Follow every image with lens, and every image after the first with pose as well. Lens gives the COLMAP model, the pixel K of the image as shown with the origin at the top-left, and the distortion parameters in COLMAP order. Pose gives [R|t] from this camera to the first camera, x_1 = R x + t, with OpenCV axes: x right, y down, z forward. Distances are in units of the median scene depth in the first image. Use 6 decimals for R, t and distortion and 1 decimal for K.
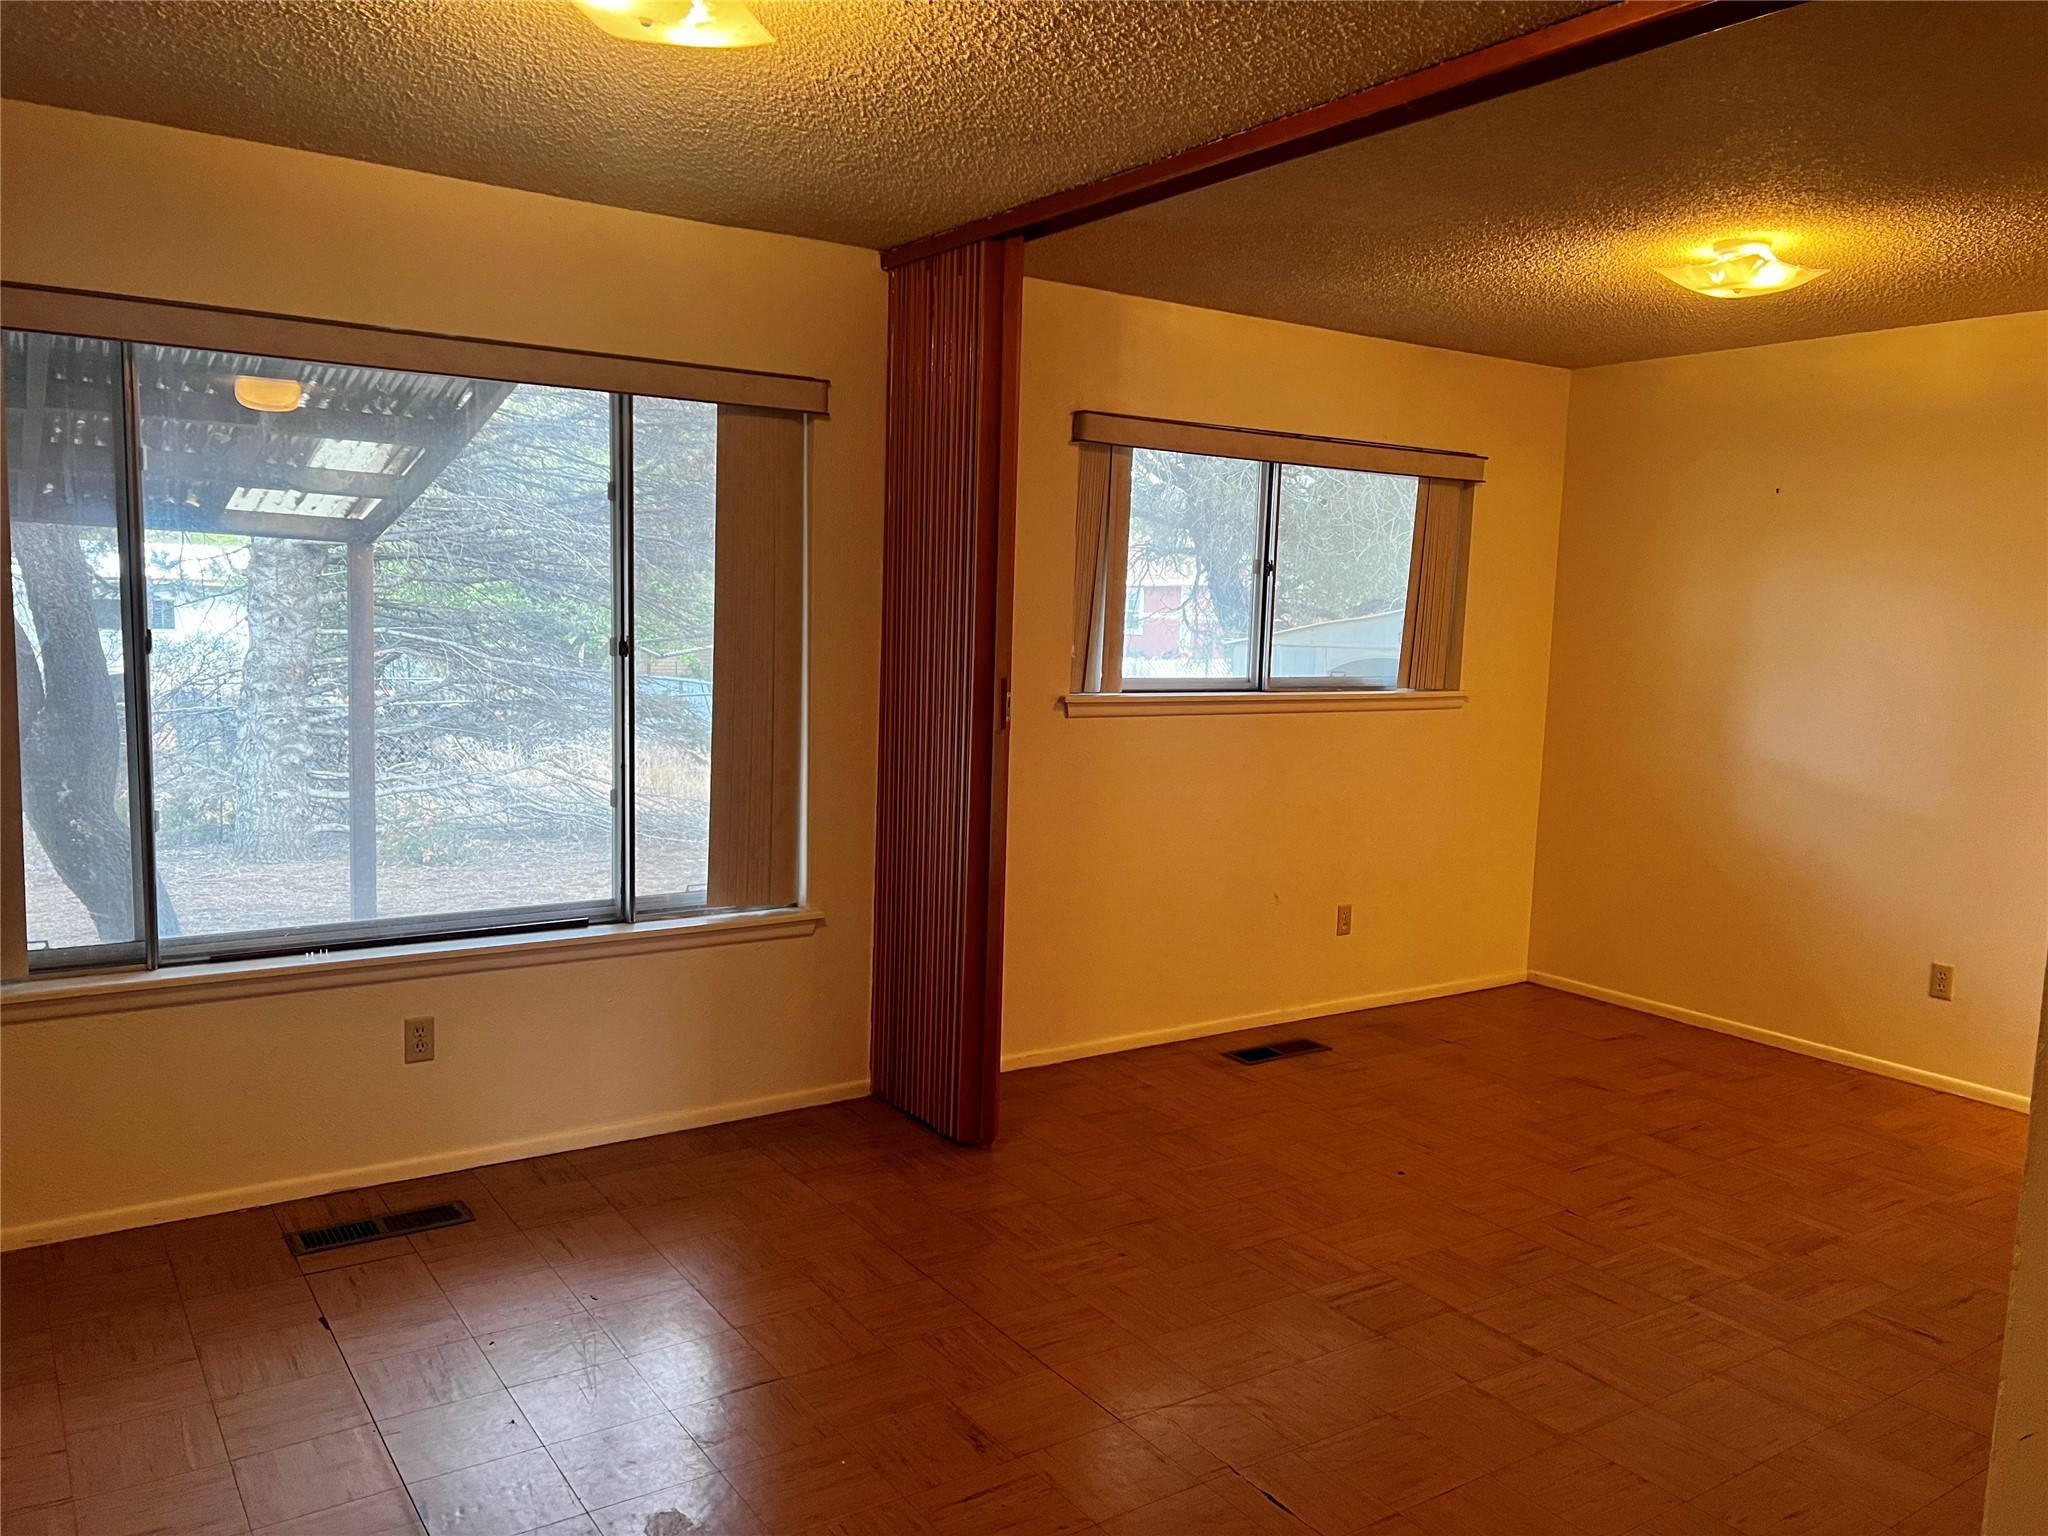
lens RADIAL K [[1542.4, 0, 1033.1], [0, 1542.4, 782.7], [0, 0, 1]] dist [0.058498, -0.060740]
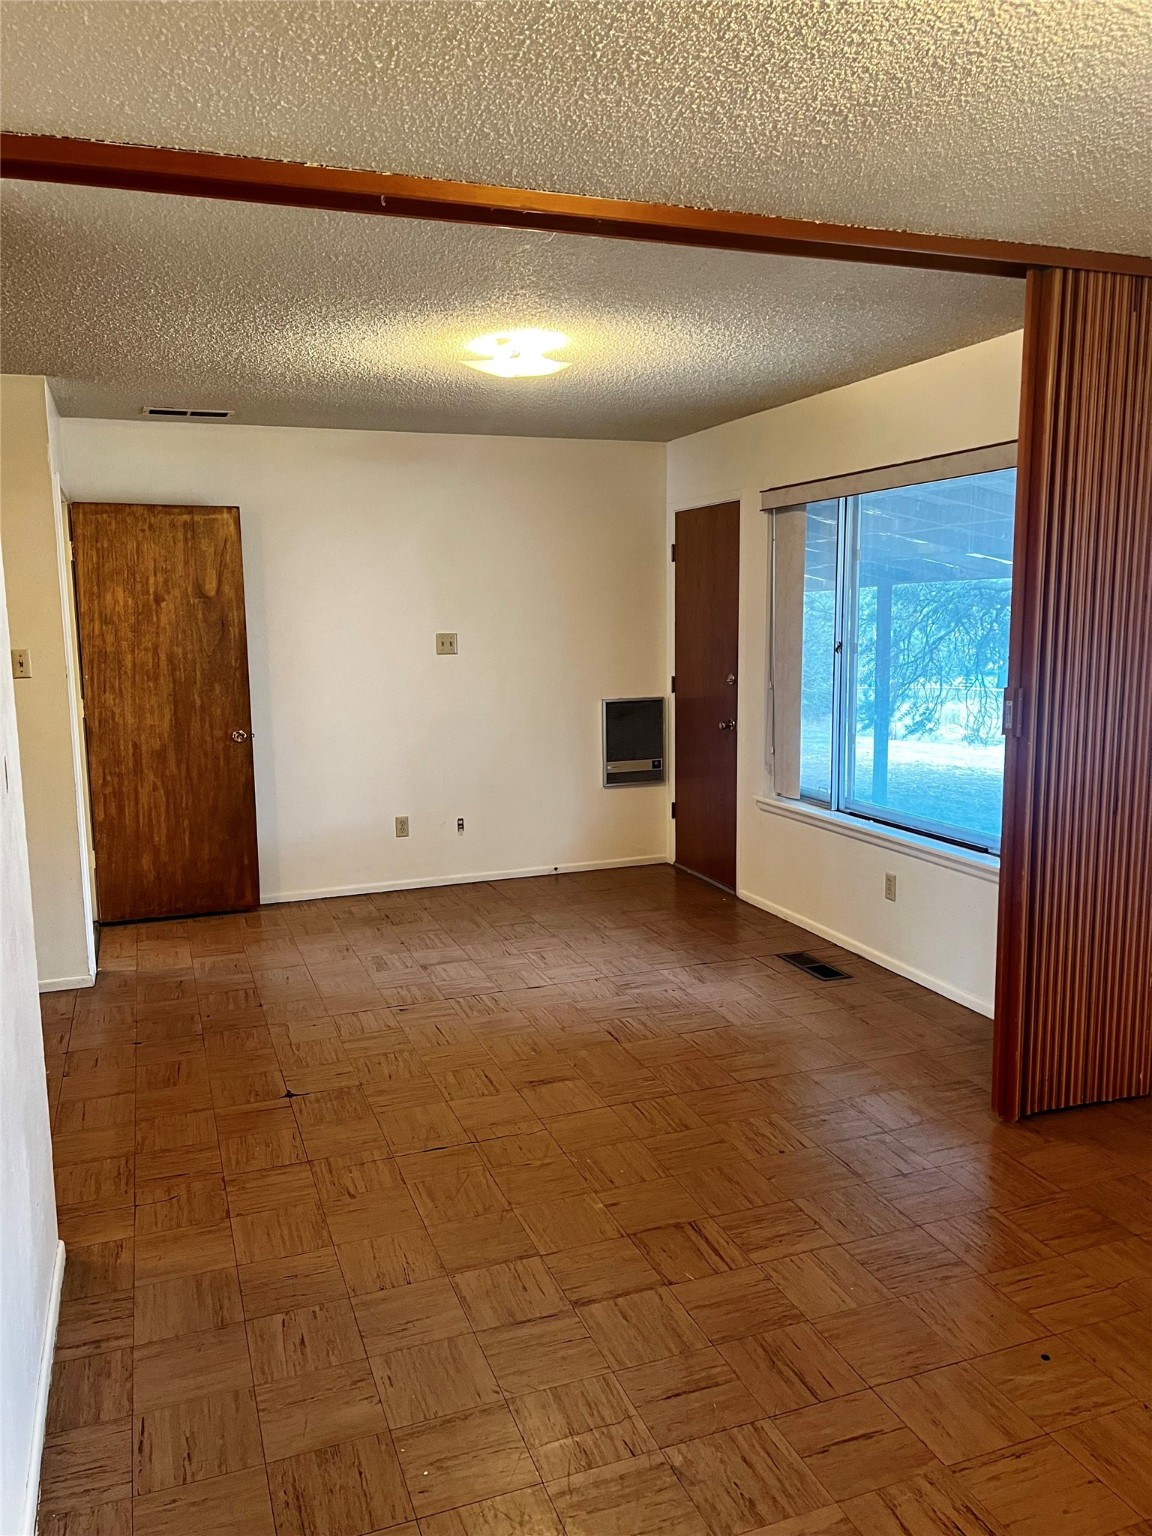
lens RADIAL K [[1156.8, 0, 565.8], [0, 1156.8, 777.3], [0, 0, 1]] dist [0.058498, -0.060740]
pose [[-0.249707, 0.114964, -0.961473, 0.950444], [-0.110528, 0.983054, 0.146250, -0.102936], [0.961993, 0.142789, -0.232768, 1.005680]]
